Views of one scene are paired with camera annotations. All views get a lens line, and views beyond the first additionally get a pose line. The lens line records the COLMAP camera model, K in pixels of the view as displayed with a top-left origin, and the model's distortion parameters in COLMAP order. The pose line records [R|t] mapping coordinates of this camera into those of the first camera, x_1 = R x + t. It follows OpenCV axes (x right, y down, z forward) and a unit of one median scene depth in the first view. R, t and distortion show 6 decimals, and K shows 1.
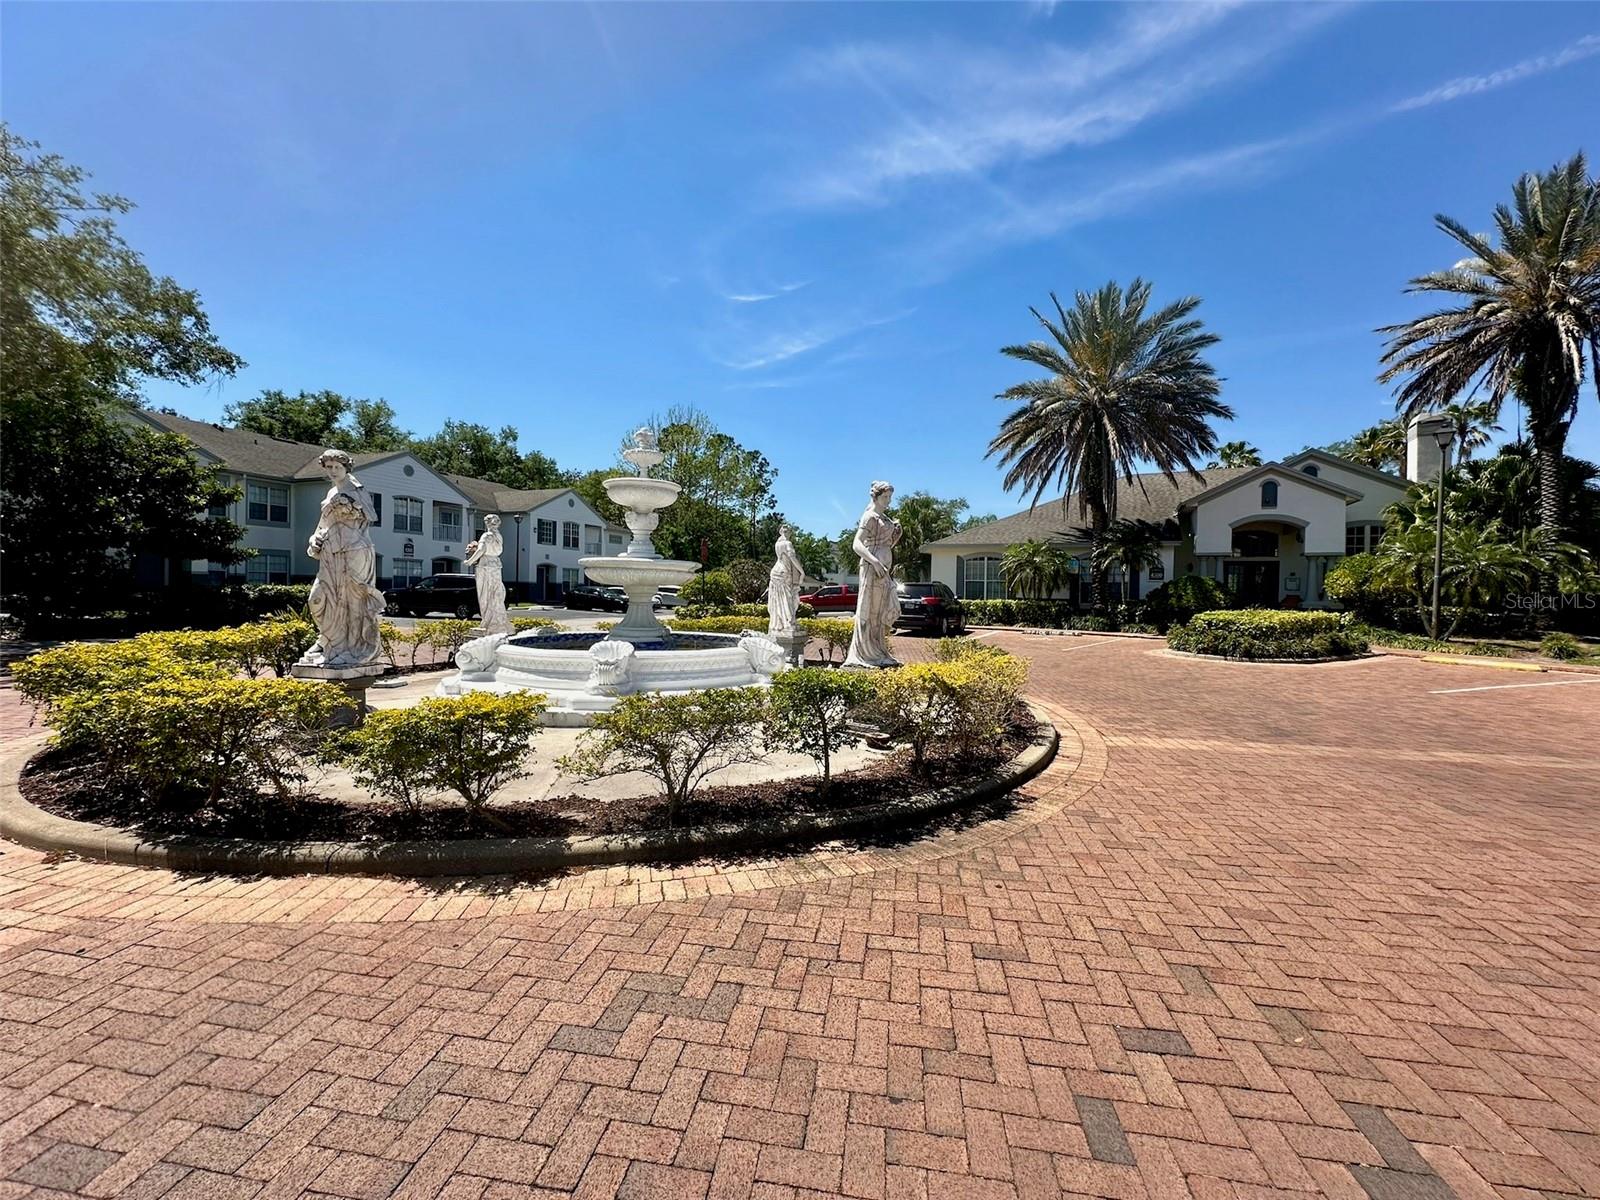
lens RADIAL K [[713.9, 0, 800.0], [0, 713.9, 600.0], [0, 0, 1]] dist [0.048863, -0.000072]
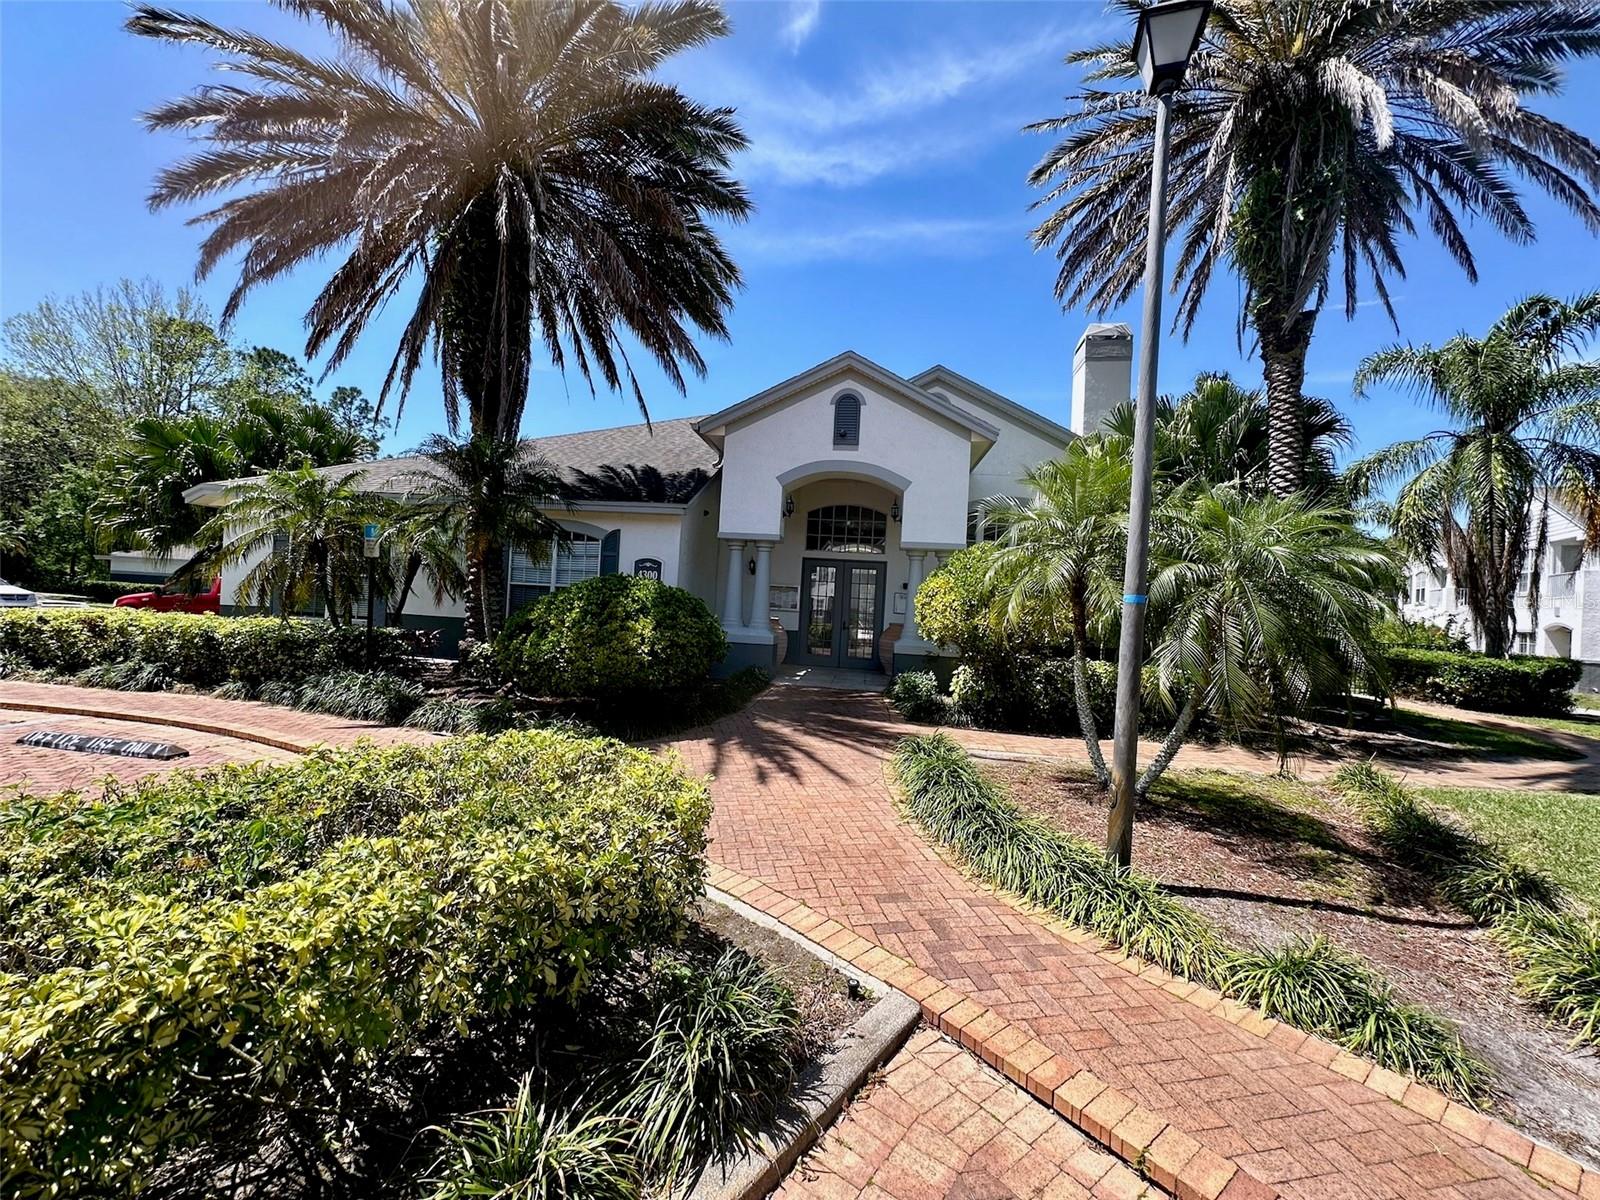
lens RADIAL K [[642.7, 0, 800.0], [0, 642.7, 600.0], [0, 0, 1]] dist [-0.000693, -0.000049]
pose [[0.953748, 0.043677, 0.297417, 0.486192], [-0.043683, 0.999023, -0.006629, -0.018255], [-0.297416, -0.006670, 0.954725, 0.588075]]
